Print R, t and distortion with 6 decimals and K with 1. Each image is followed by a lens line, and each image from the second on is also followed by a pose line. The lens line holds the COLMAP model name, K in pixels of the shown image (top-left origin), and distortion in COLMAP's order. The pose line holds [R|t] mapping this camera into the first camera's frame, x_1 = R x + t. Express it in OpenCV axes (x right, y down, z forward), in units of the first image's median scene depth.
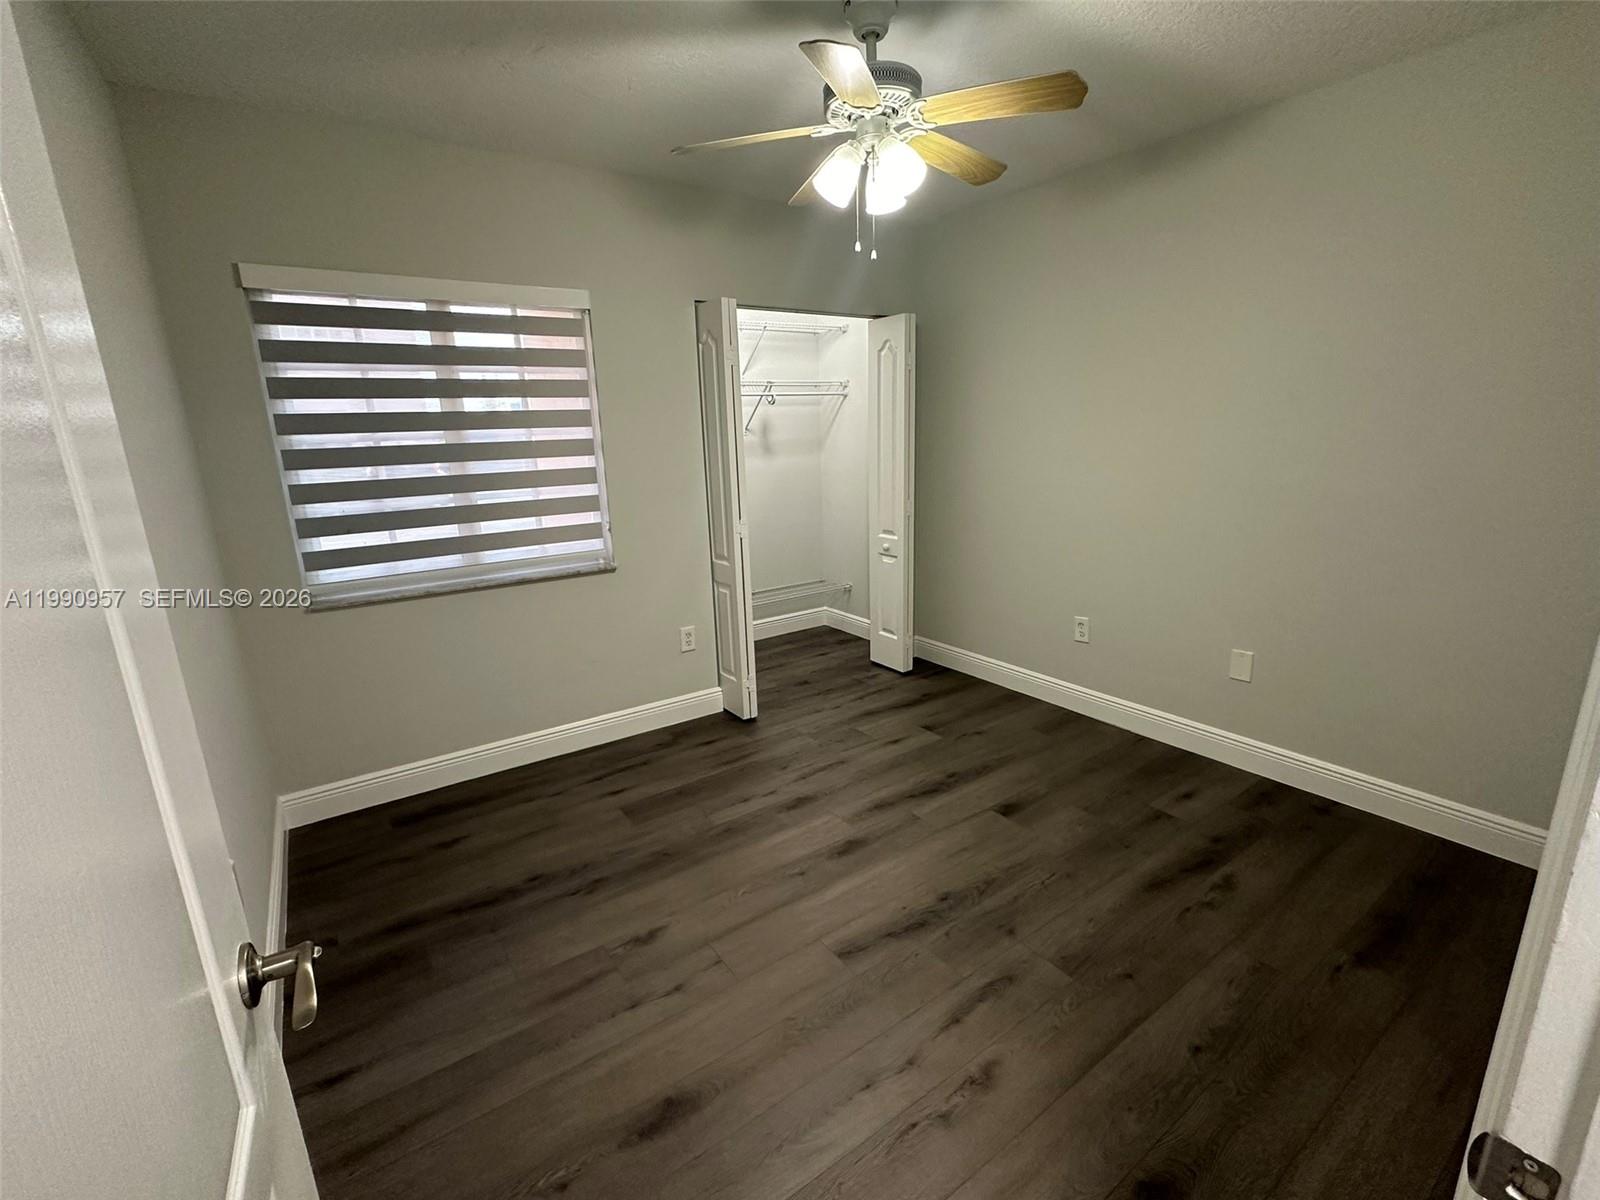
lens RADIAL K [[699.6, 0, 797.5], [0, 699.6, 606.3], [0, 0, 1]] dist [0.007041, -0.001579]
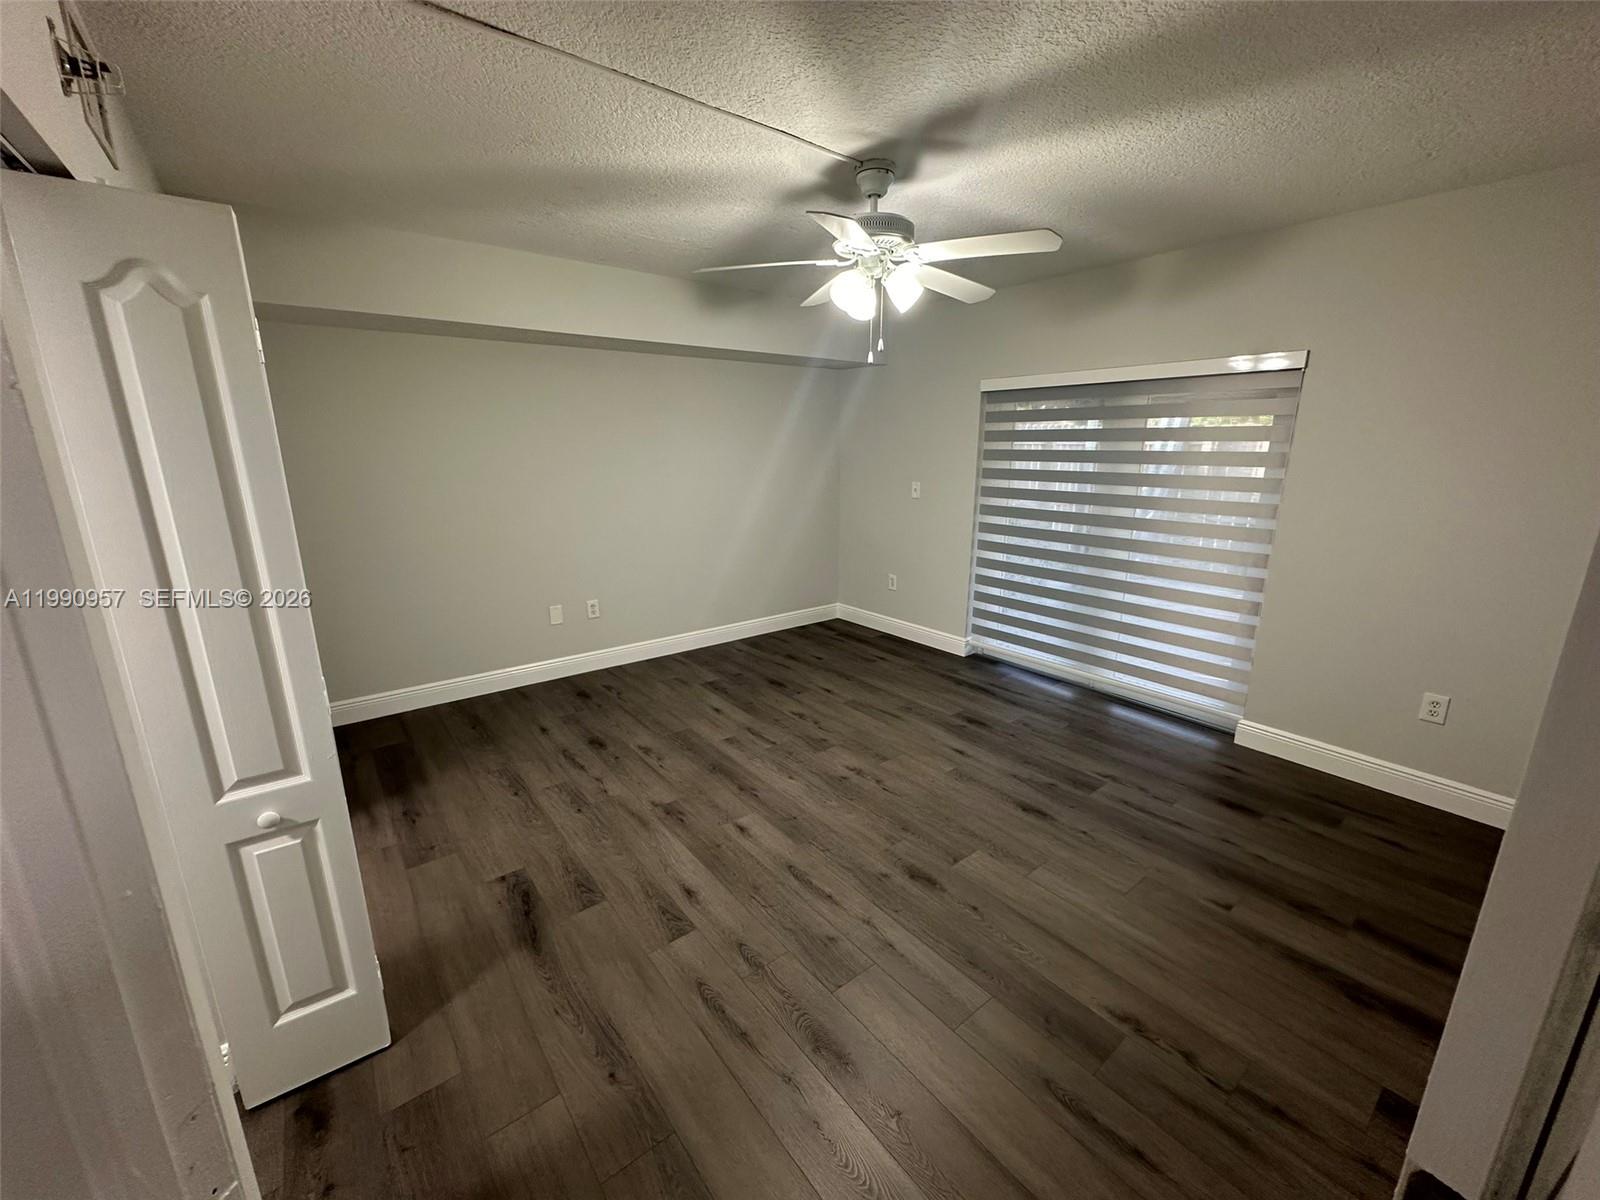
lens RADIAL K [[638.1, 0, 793.8], [0, 638.1, 602.2], [0, 0, 1]] dist [0.000491, 0.000259]
pose [[-0.063048, -0.210484, 0.975562, -0.346323], [0.248717, 0.943352, 0.219608, -0.332250], [-0.966522, 0.256484, -0.007125, 1.140906]]
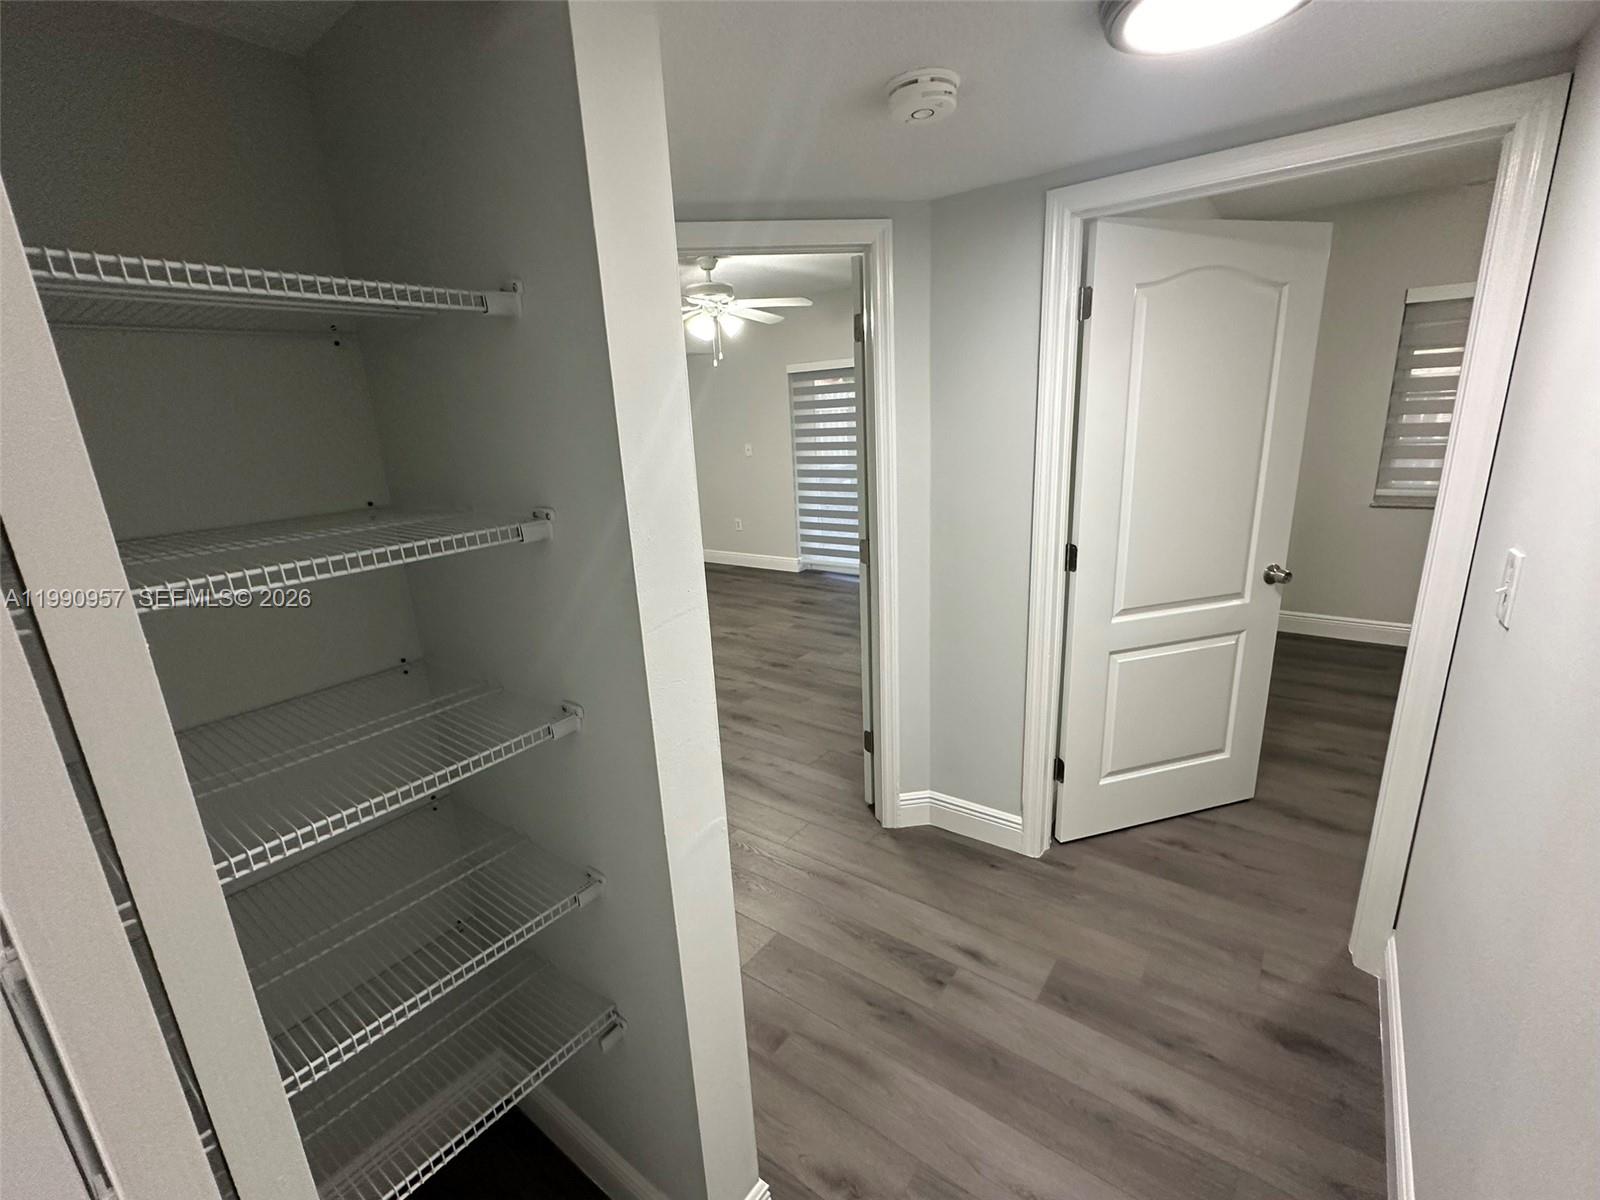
lens RADIAL K [[699.6, 0, 791.9], [0, 699.6, 607.5], [0, 0, 1]] dist [0.007041, -0.001579]
pose [[-0.312522, -0.211722, 0.926015, -0.879105], [0.292063, 0.906206, 0.305761, -0.354644], [-0.903897, 0.366012, -0.221373, 1.290101]]
